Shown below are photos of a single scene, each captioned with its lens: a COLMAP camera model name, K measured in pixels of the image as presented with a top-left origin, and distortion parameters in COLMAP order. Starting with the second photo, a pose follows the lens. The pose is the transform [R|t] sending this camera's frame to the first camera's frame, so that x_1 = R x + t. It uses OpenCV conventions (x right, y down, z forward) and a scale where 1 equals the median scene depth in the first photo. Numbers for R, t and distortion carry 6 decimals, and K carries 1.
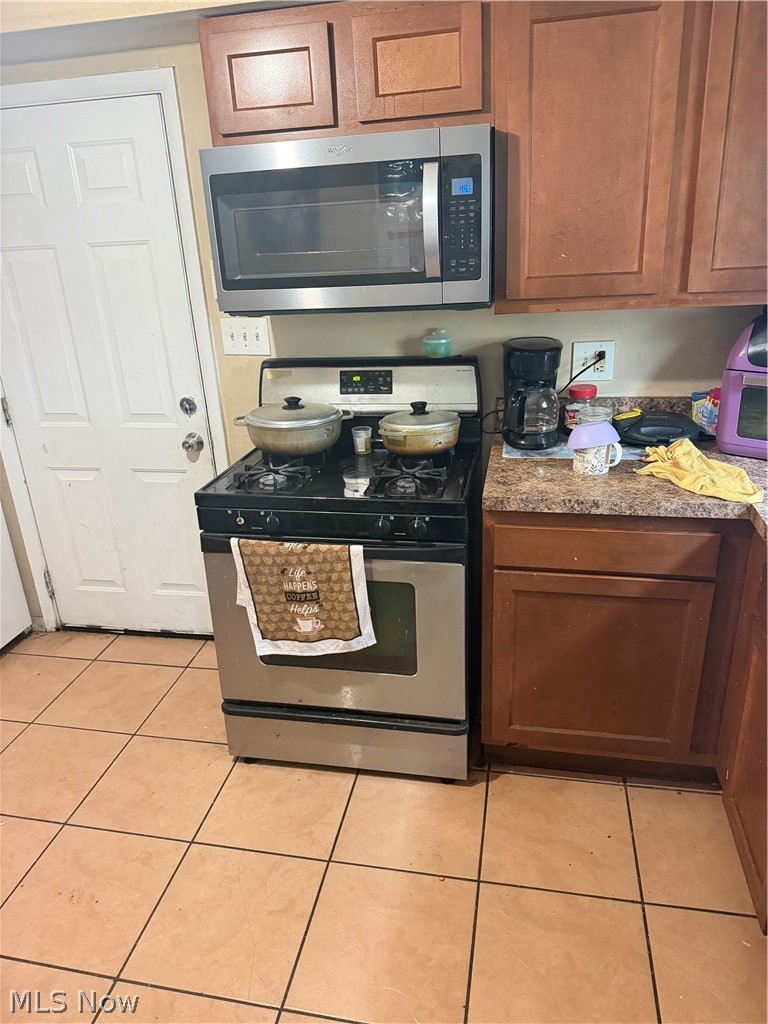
lens RADIAL K [[721.7, 0, 383.0], [0, 721.7, 516.0], [0, 0, 1]] dist [0.114483, -0.186745]
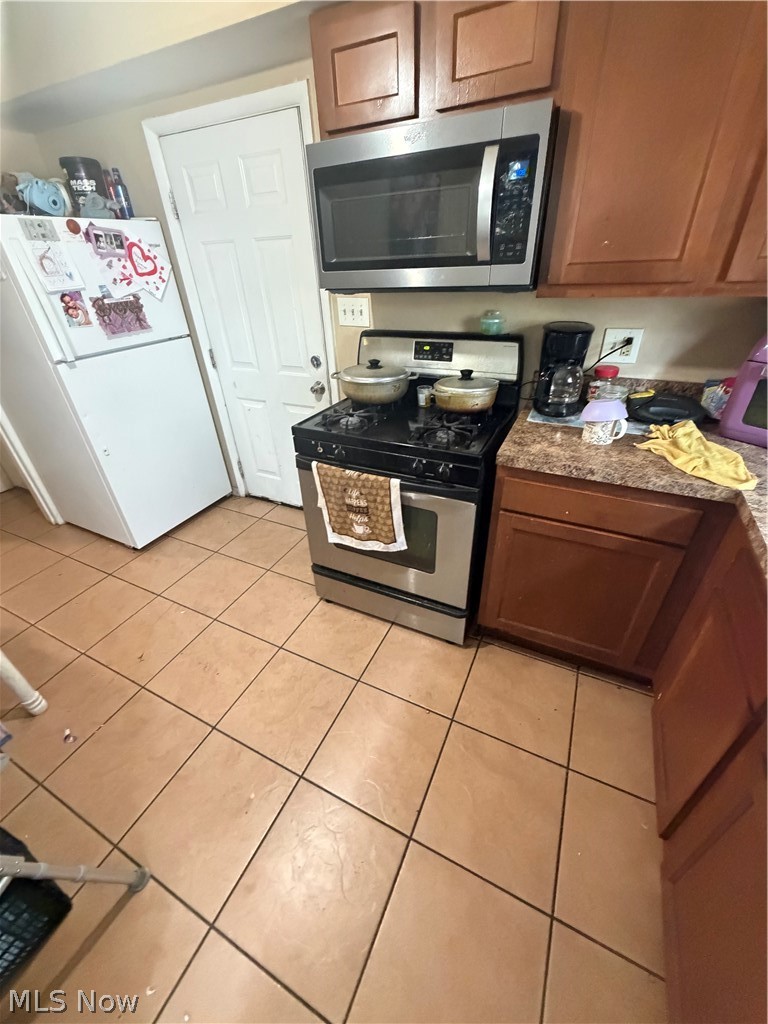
lens RADIAL K [[411.4, 0, 385.2], [0, 411.4, 512.3], [0, 0, 1]] dist [-0.000351, 0.000631]
pose [[0.967279, 0.143315, -0.209360, 0.104483], [-0.100979, 0.974471, 0.200525, -0.046299], [0.232753, -0.172822, 0.957057, 0.241857]]
